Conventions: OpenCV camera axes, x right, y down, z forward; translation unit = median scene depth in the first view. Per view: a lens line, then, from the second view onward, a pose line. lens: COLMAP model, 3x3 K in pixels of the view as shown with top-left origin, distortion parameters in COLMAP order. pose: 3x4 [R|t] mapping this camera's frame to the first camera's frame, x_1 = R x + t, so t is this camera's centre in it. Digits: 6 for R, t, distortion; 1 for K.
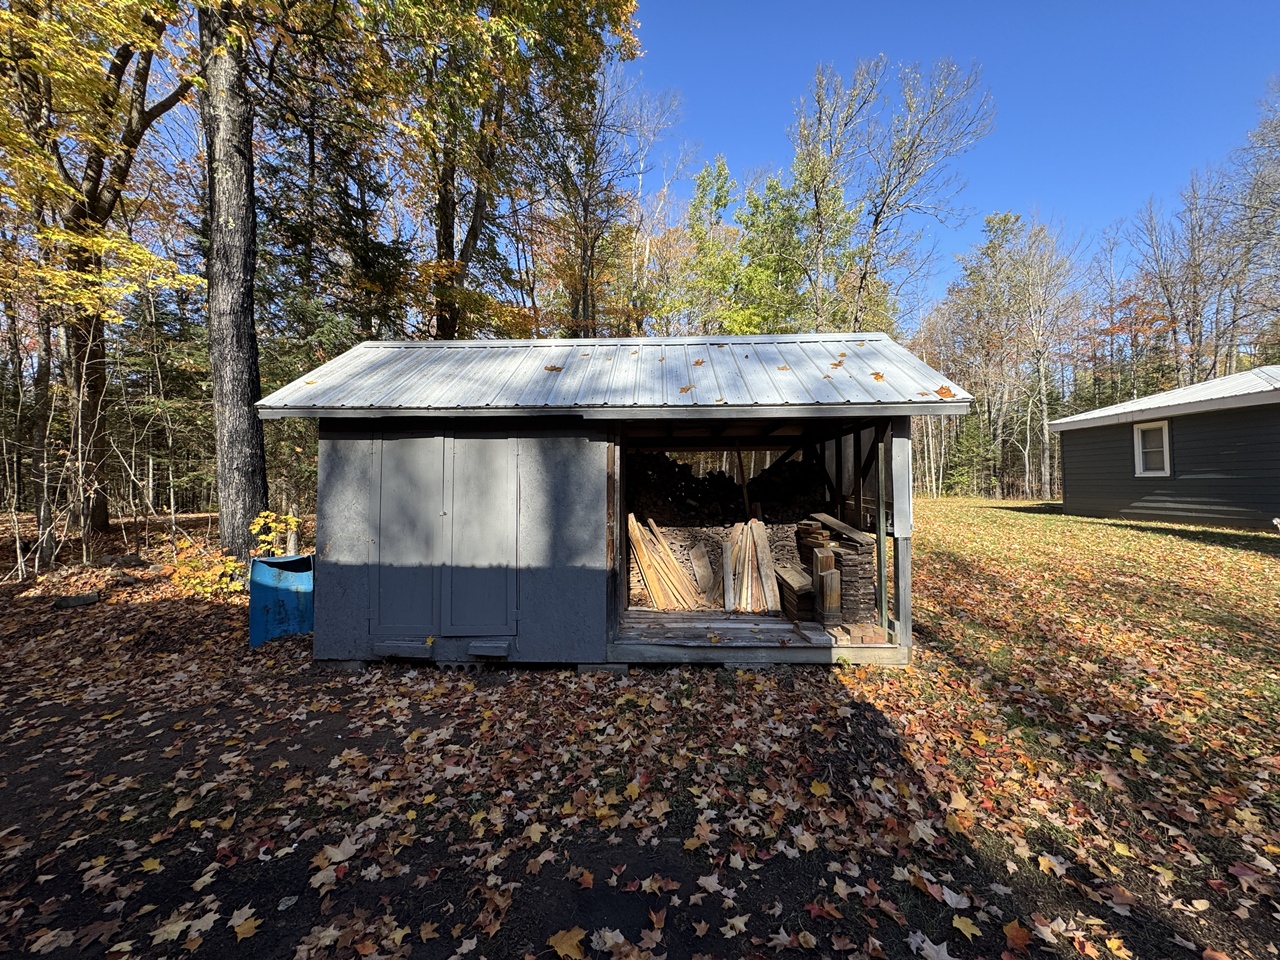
lens RADIAL K [[509.4, 0, 632.3], [0, 509.4, 475.2], [0, 0, 1]] dist [-0.000855, 0.000670]
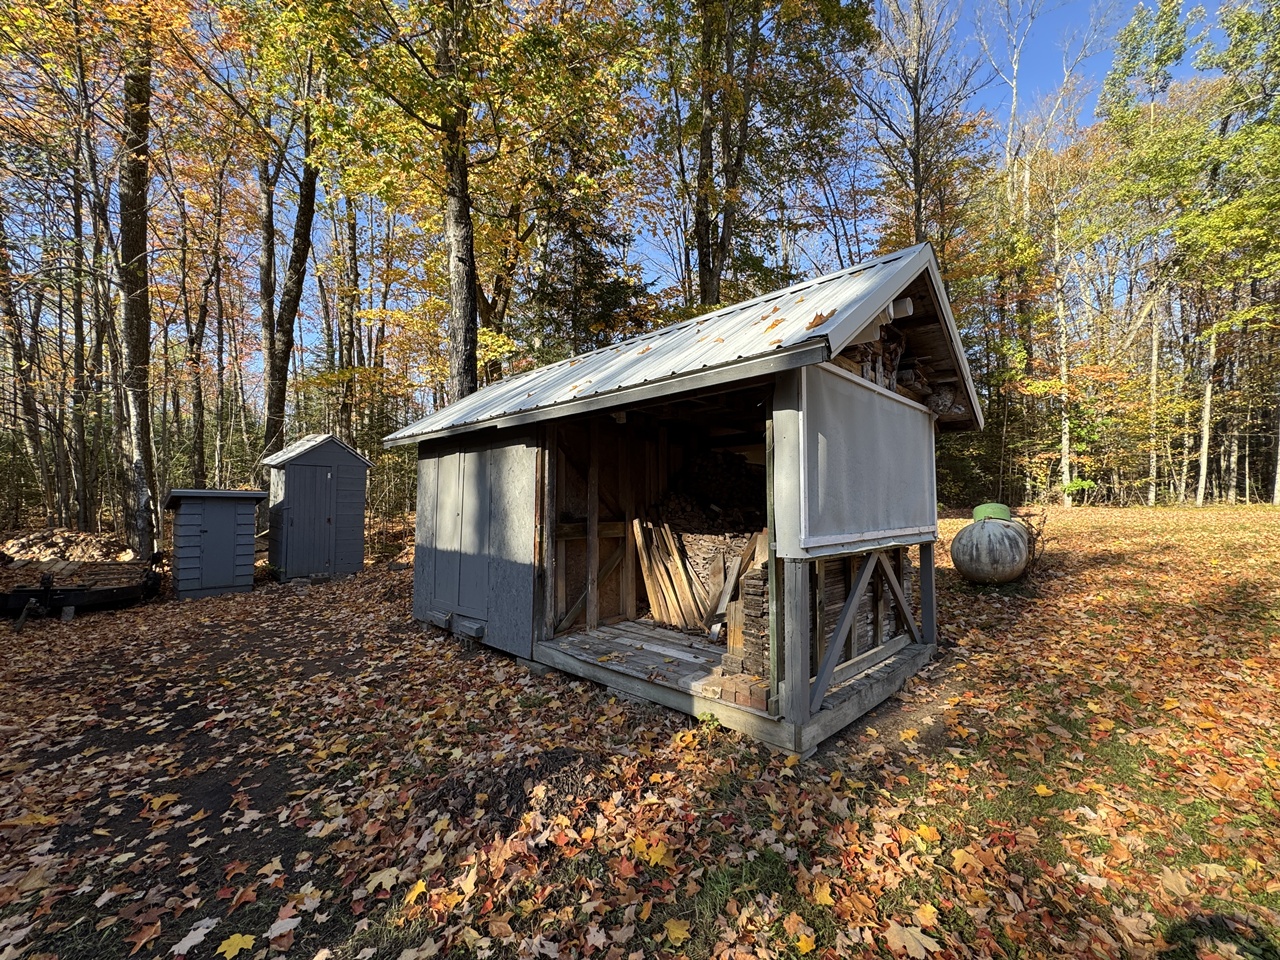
lens RADIAL K [[533.7, 0, 641.5], [0, 533.7, 483.6], [0, 0, 1]] dist [-0.001847, -0.000037]
pose [[0.739982, -0.026173, -0.672117, 1.408355], [0.021980, 0.999650, -0.014727, 0.050994], [0.672267, -0.003875, 0.740298, 0.579840]]
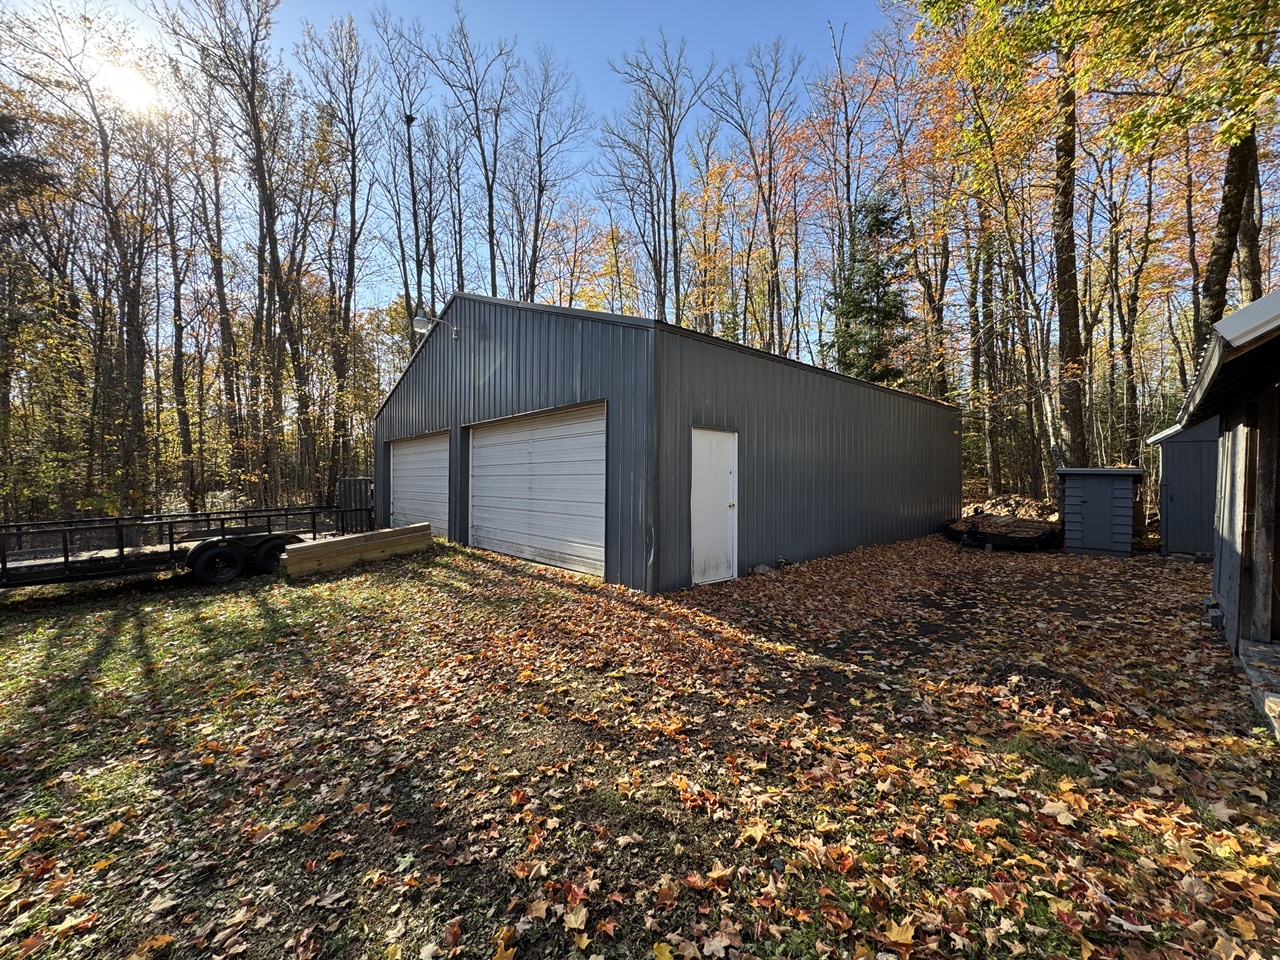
lens RADIAL K [[509.4, 0, 643.9], [0, 509.4, 480.4], [0, 0, 1]] dist [-0.000855, 0.000670]
pose [[-0.677370, 0.008833, -0.735589, 2.333753], [0.020822, 0.999758, -0.007169, 0.032494], [0.735348, -0.020172, -0.677390, 1.387647]]
